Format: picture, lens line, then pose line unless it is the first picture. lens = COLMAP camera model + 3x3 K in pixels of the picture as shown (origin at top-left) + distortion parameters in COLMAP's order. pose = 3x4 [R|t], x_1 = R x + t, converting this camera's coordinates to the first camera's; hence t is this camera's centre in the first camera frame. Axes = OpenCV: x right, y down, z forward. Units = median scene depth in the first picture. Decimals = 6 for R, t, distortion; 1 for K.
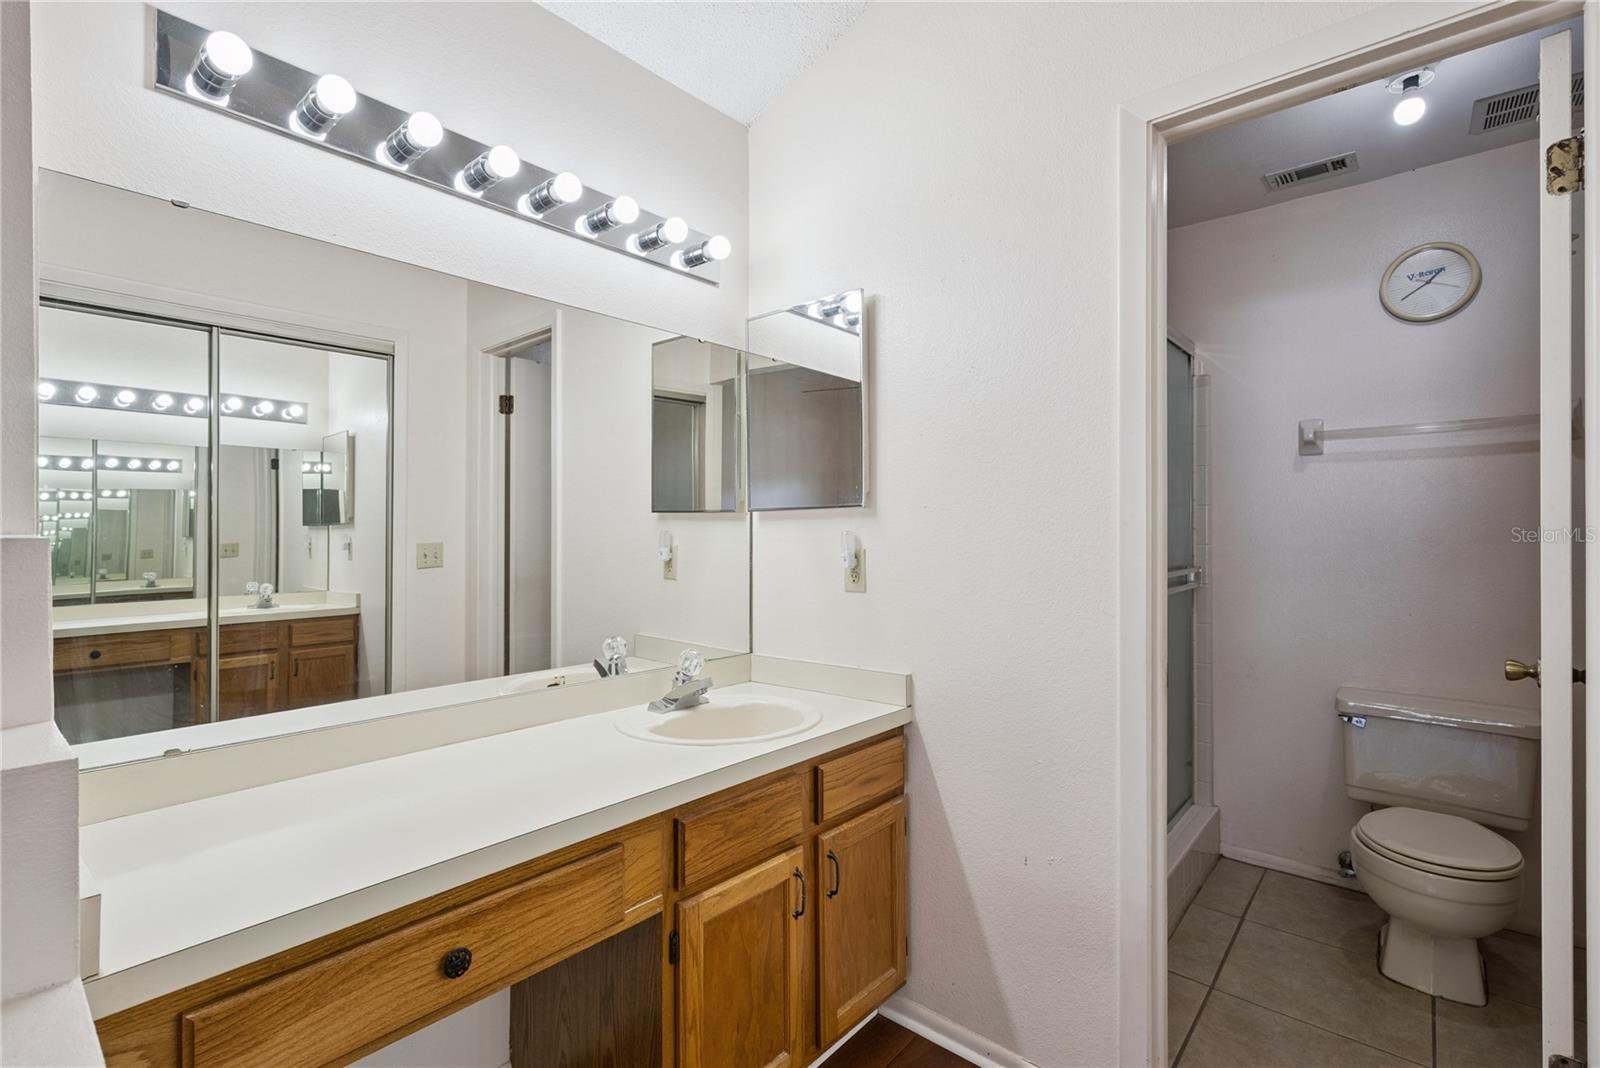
lens RADIAL K [[729.0, 0, 800.0], [0, 729.0, 534.0], [0, 0, 1]] dist [-0.008973, 0.003569]
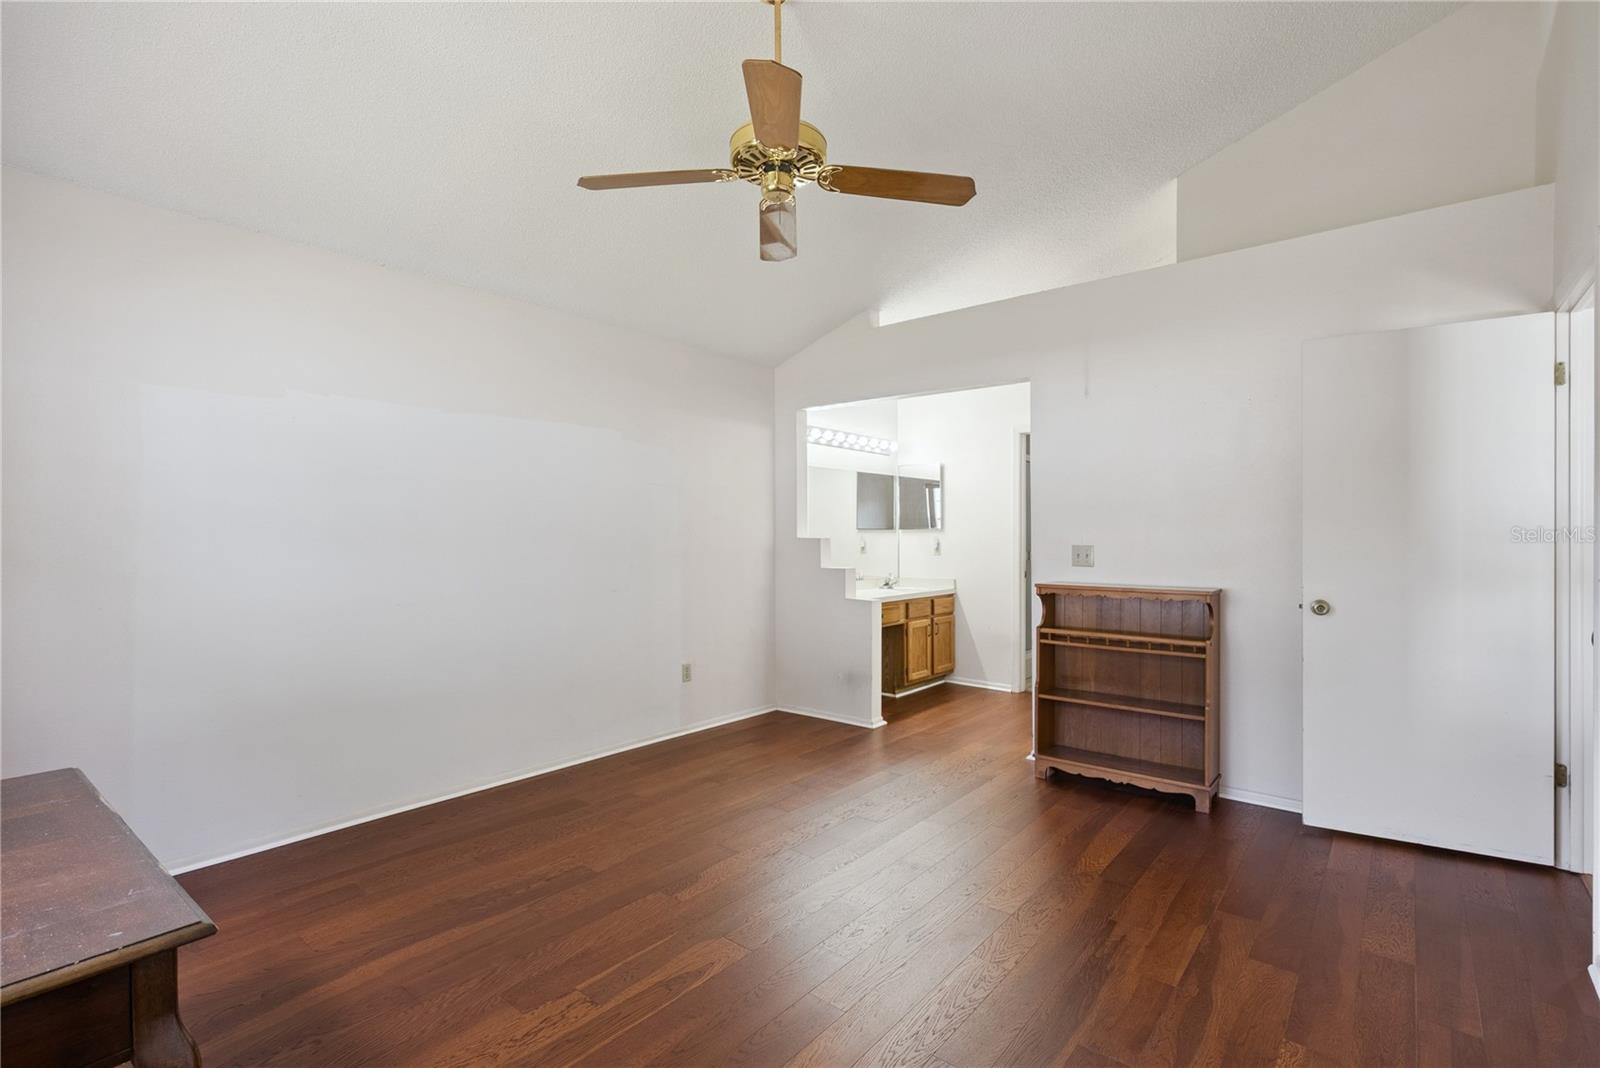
lens RADIAL K [[739.7, 0, 820.2], [0, 739.7, 533.2], [0, 0, 1]] dist [-0.003904, 0.000124]
pose [[0.998832, -0.003477, 0.048185, -0.725937], [0.003984, 0.999938, -0.010436, 0.016489], [-0.048146, 0.010615, 0.998784, -2.738821]]
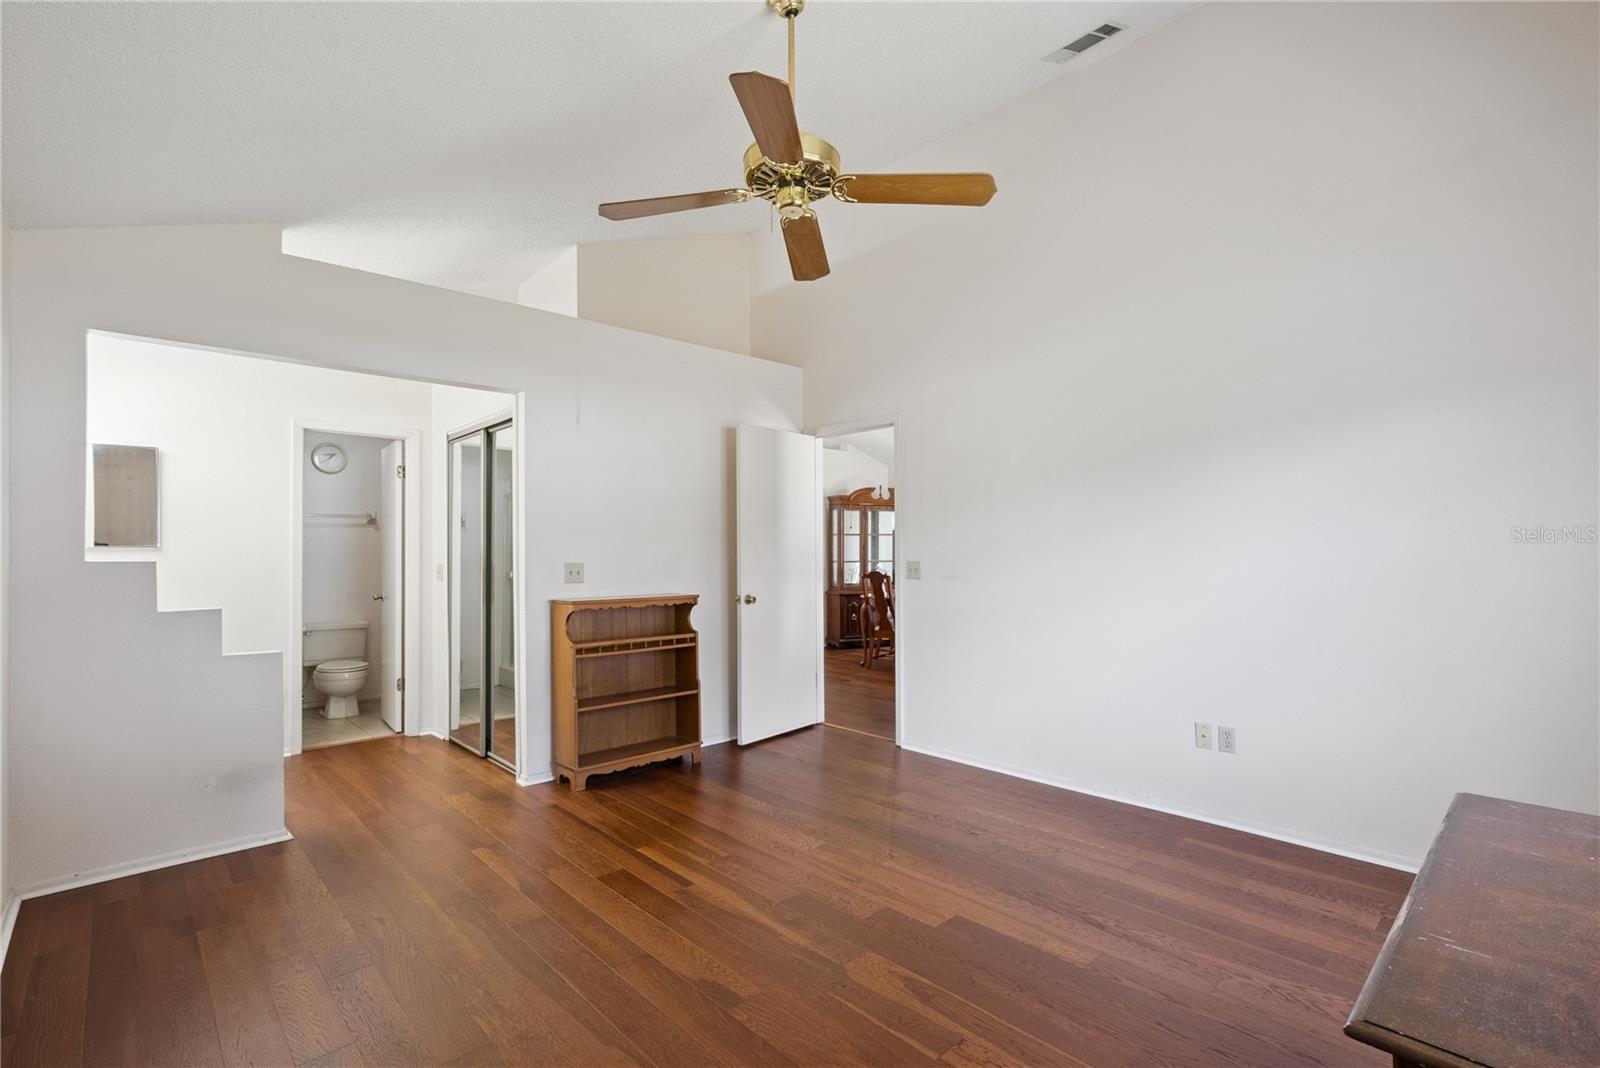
lens RADIAL K [[729.0, 0, 800.0], [0, 729.0, 534.0], [0, 0, 1]] dist [-0.008973, 0.003569]
pose [[0.108703, 0.015369, 0.993955, -2.240121], [0.013392, 0.999767, -0.016924, -0.014143], [-0.993984, 0.015151, 0.108471, -1.370896]]
